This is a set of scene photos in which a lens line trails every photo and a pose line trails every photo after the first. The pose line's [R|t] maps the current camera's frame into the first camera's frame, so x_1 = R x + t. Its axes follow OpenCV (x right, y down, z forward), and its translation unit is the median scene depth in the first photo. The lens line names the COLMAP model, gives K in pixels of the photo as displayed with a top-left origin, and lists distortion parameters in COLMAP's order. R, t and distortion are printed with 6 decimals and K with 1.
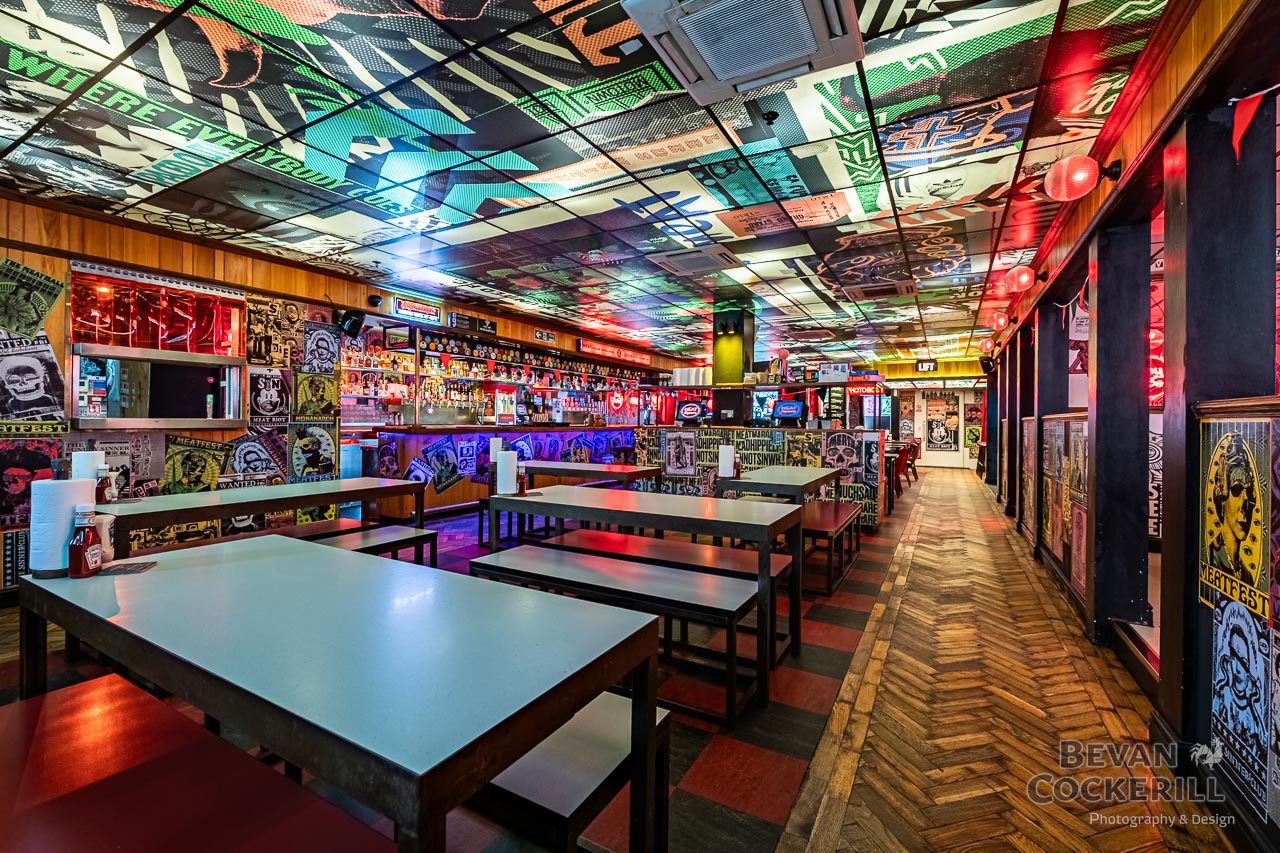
lens RADIAL K [[529.9, 0, 605.1], [0, 529.9, 423.2], [0, 0, 1]] dist [0.002142, -0.004151]
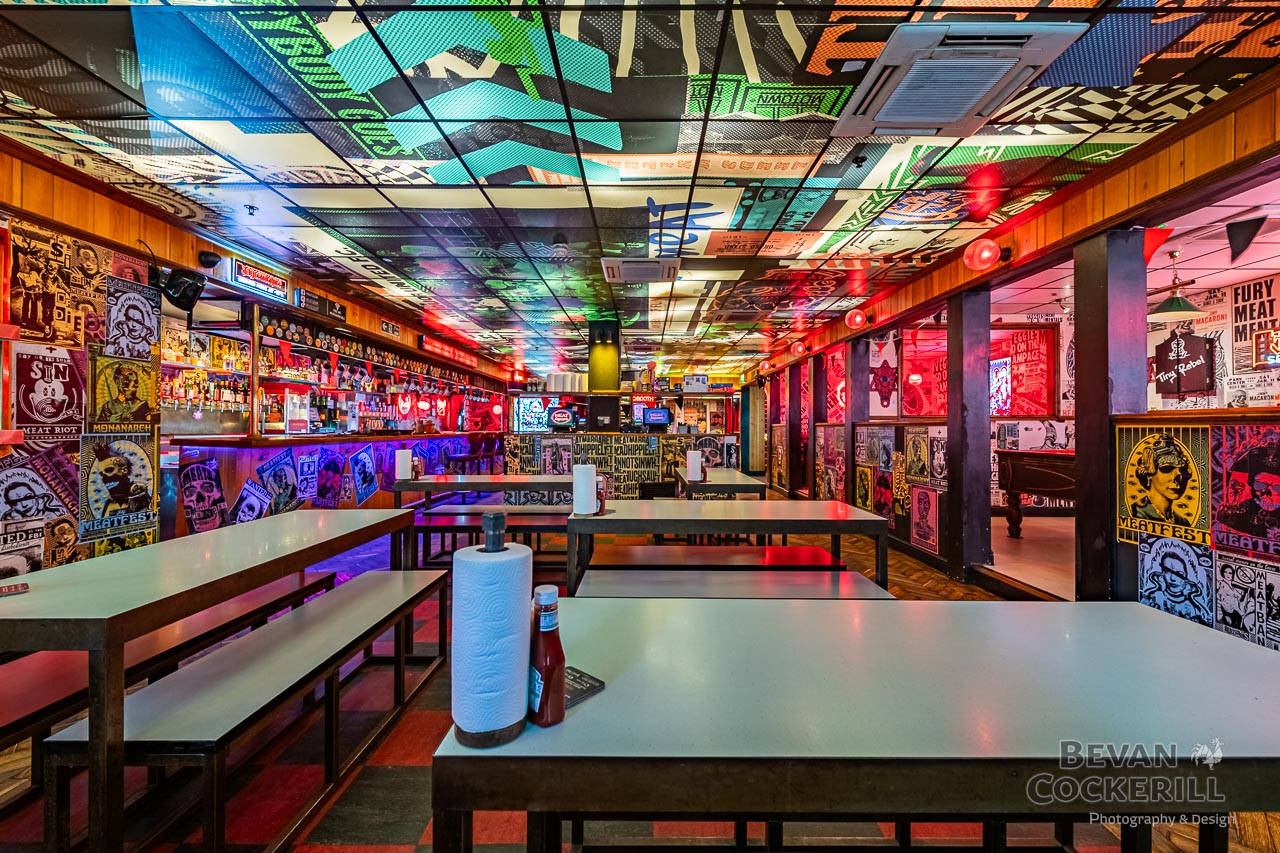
lens RADIAL K [[527.5, 0, 603.4], [0, 527.5, 425.9], [0, 0, 1]] dist [0.002306, -0.002027]
pose [[0.867421, -0.005043, 0.497549, -0.394795], [0.007366, 0.999969, -0.002708, -0.005375], [-0.497520, 0.006014, 0.867432, 0.158561]]
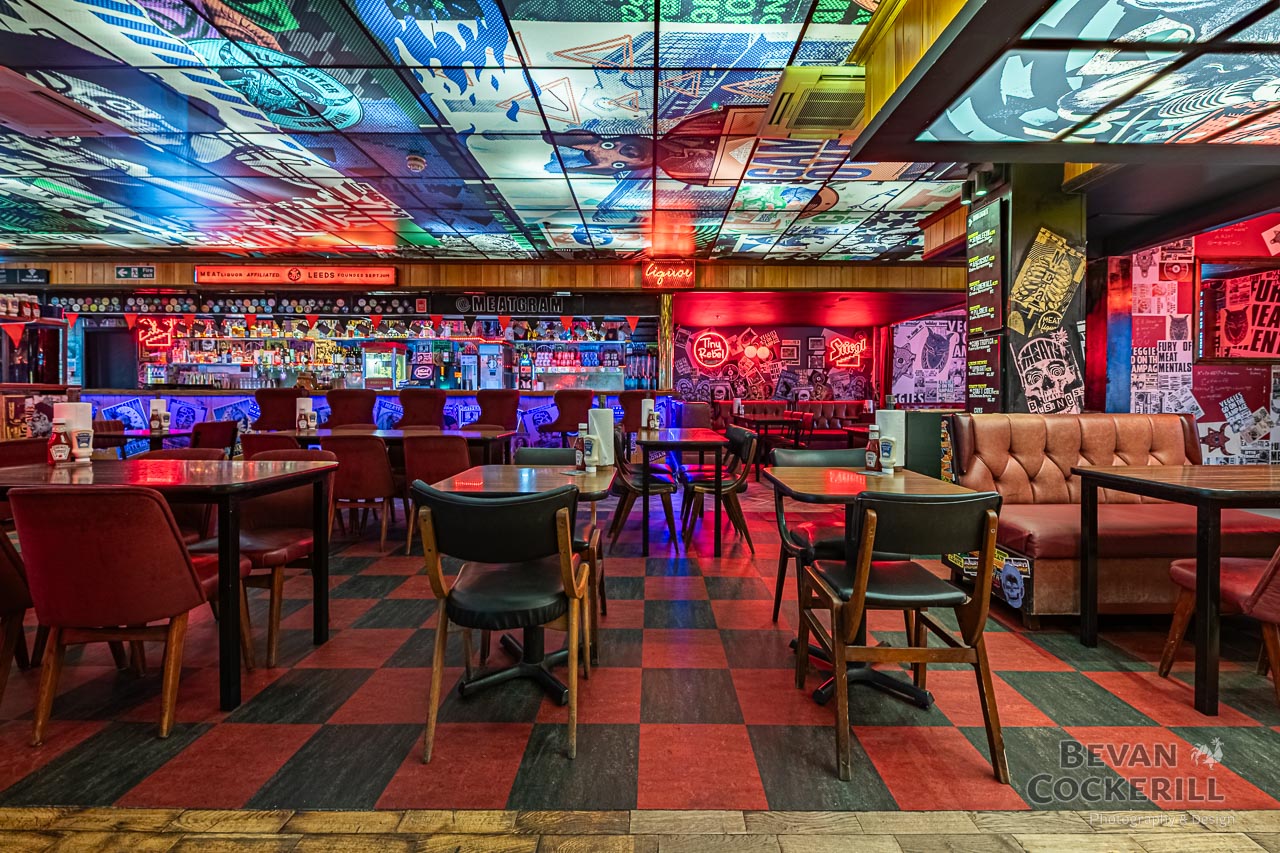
lens RADIAL K [[580.2, 0, 668.9], [0, 580.2, 407.4], [0, 0, 1]] dist [0.001703, -0.006262]
pose [[0.530702, 0.009465, -0.847505, 1.670217], [-0.005823, 0.999955, 0.007521, 0.037037], [0.847538, 0.000944, 0.530733, 1.975223]]
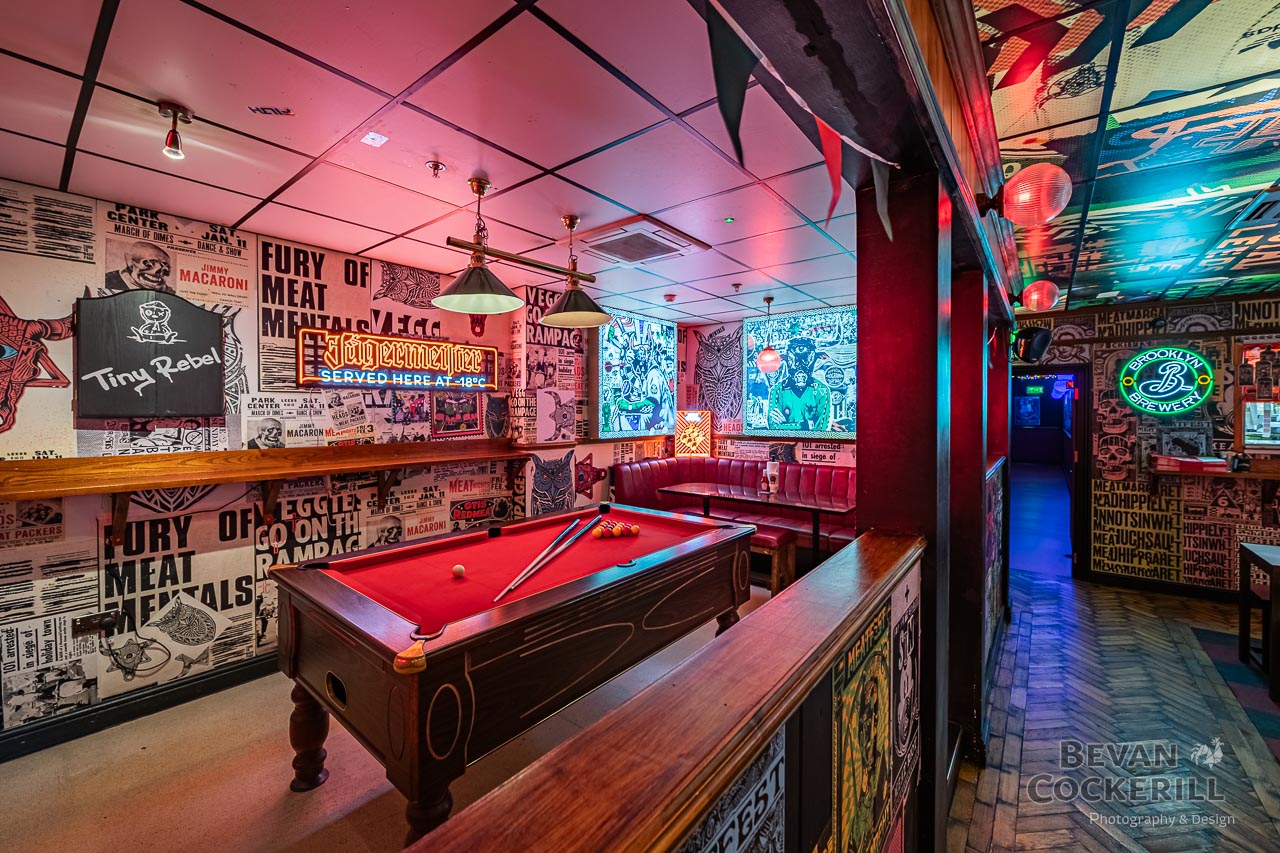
lens RADIAL K [[491.1, 0, 652.4], [0, 491.1, 415.1], [0, 0, 1]] dist [0.001952, -0.003105]
pose [[-0.993571, -0.014280, 0.112302, 0.749666], [-0.013367, 0.999871, 0.008877, -0.087786], [-0.112415, 0.007319, -0.993634, 0.982790]]
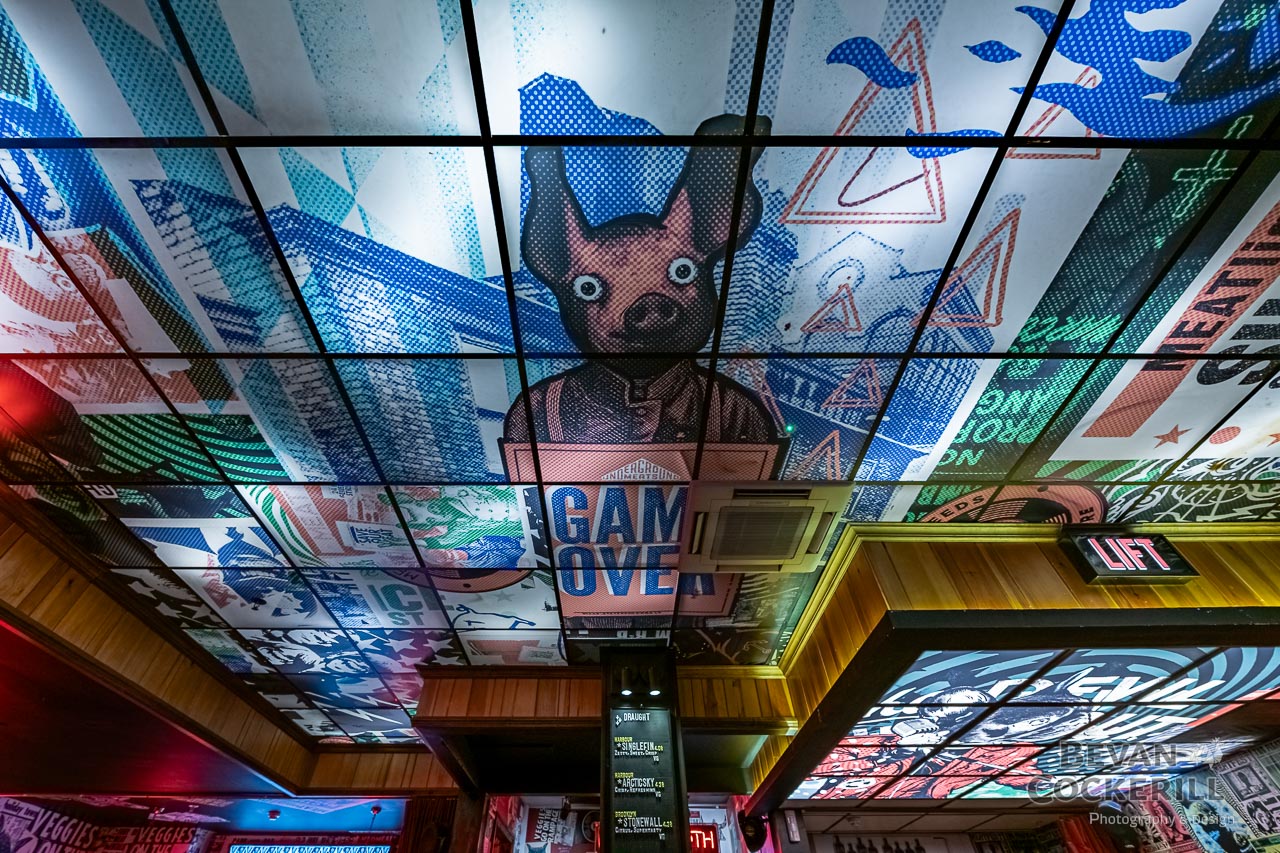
lens RADIAL K [[458.9, 0, 611.9], [0, 458.9, 428.2], [0, 0, 1]] dist [-0.002379, -0.000457]
pose [[0.852123, 0.399989, 0.337483, 0.858221], [0.008591, 0.634084, -0.773216, -0.018489], [-0.523270, 0.661775, 0.536882, 2.253995]]
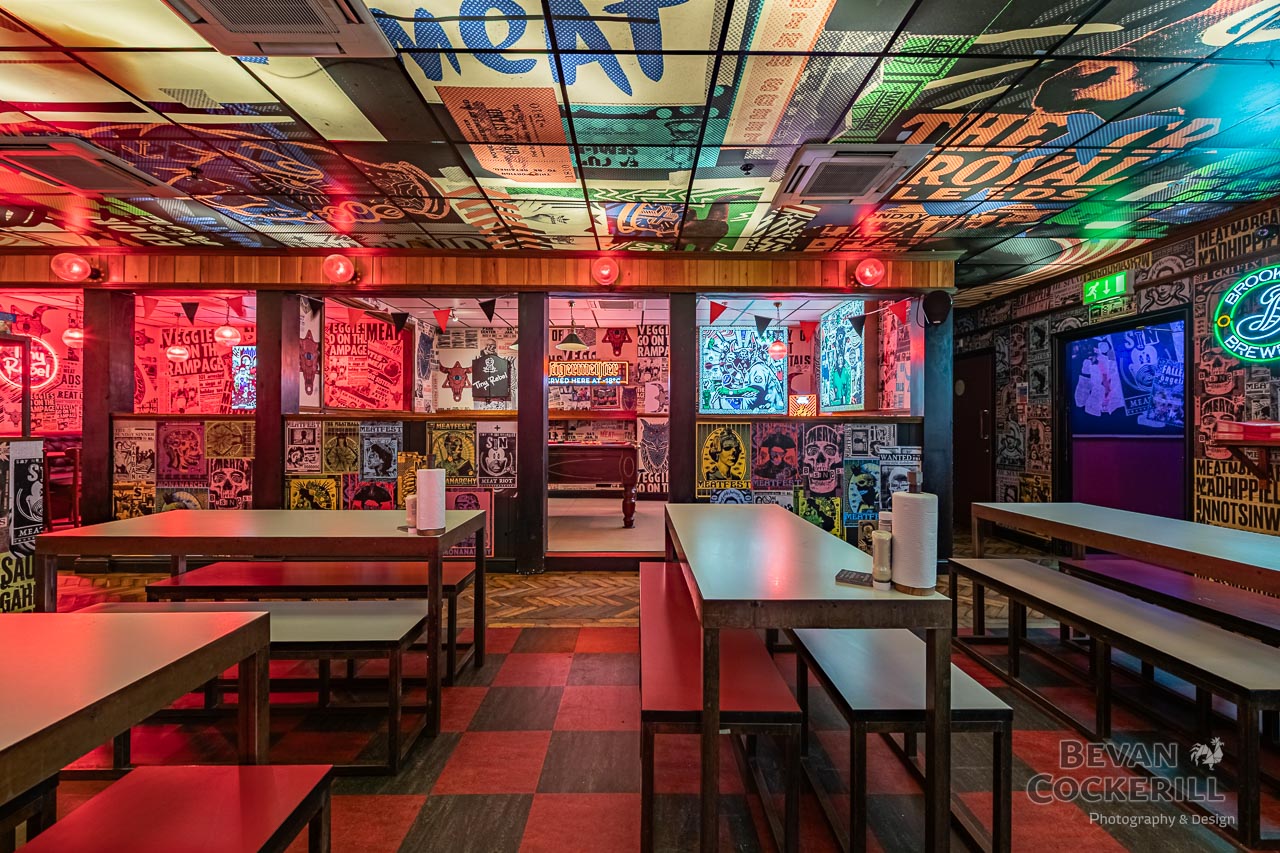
lens RADIAL K [[506.5, 0, 688.0], [0, 506.5, 422.9], [0, 0, 1]] dist [0.001443, -0.000593]
pose [[-0.587169, -0.006356, 0.809439, -0.288345], [-0.005904, 0.999976, 0.003570, -0.005055], [-0.809443, -0.002683, -0.587193, 0.957325]]
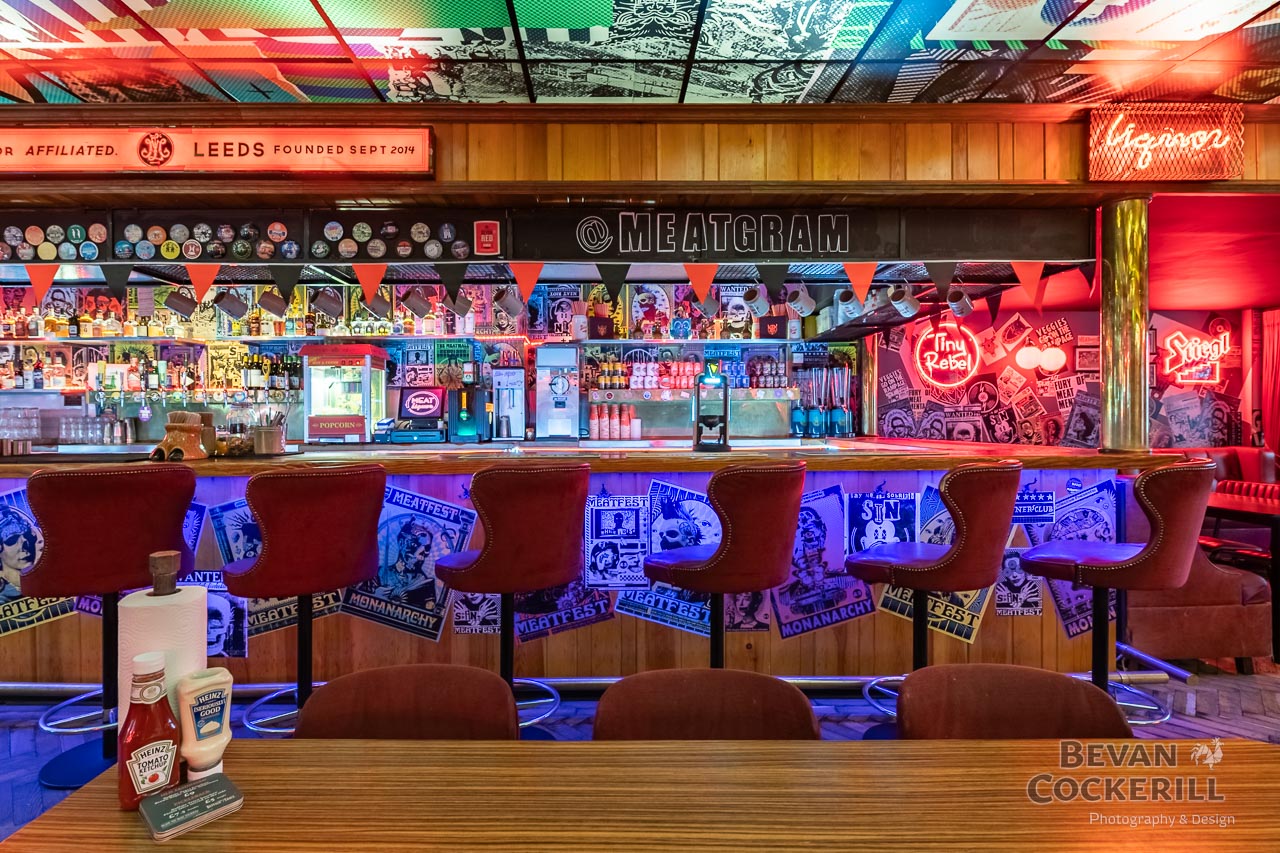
lens RADIAL K [[643.5, 0, 605.2], [0, 643.5, 423.4], [0, 0, 1]] dist [-0.000864, -0.001729]
pose [[0.539311, -0.004868, -0.842093, 0.724823], [0.004613, 0.999985, -0.002827, -0.019199], [0.842094, -0.002360, 0.539325, 1.979738]]
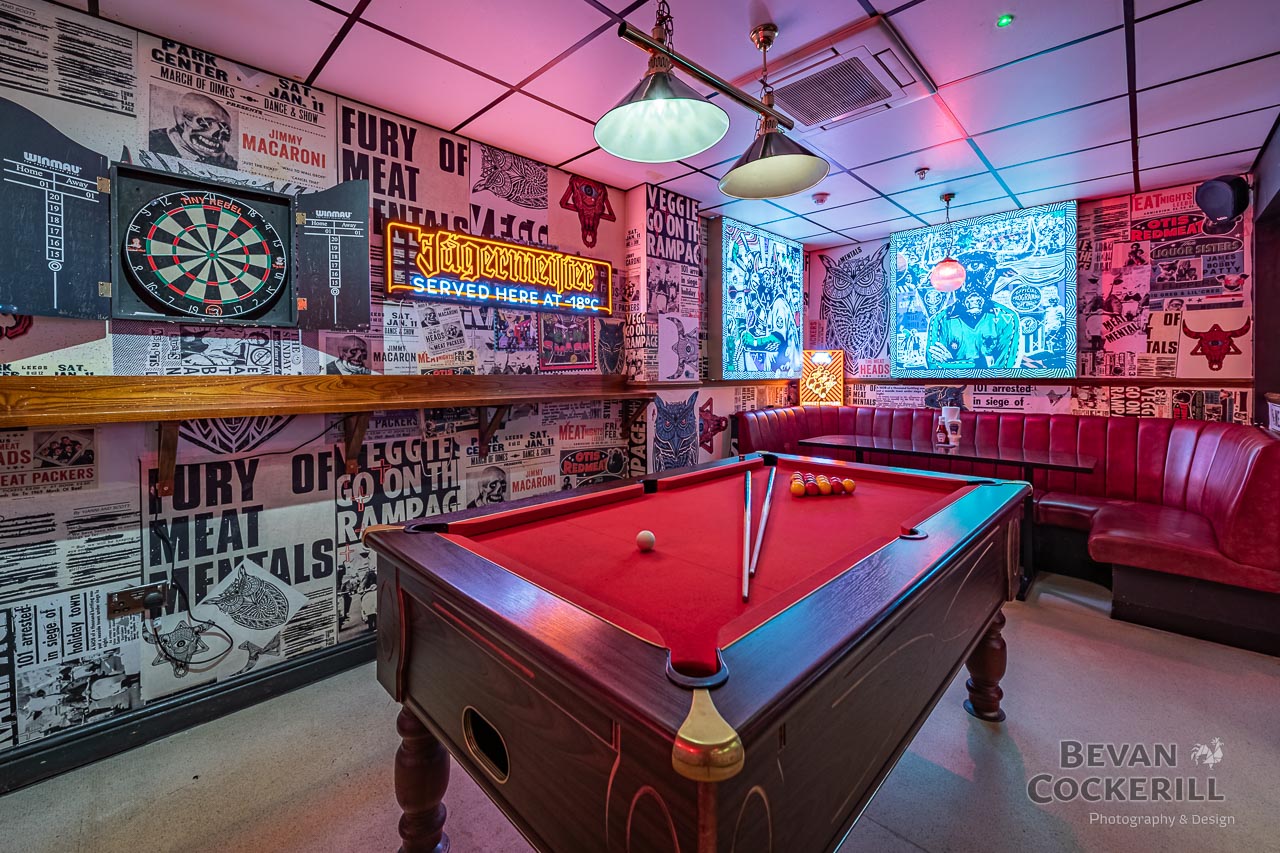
lens RADIAL K [[504.1, 0, 658.8], [0, 504.1, 376.2], [0, 0, 1]] dist [0.001868, -0.003205]
pose [[-0.976838, -0.007343, 0.213856, 0.894885], [-0.005876, 0.999955, 0.007490, -0.040167], [-0.213901, 0.006060, -0.976837, 0.844711]]
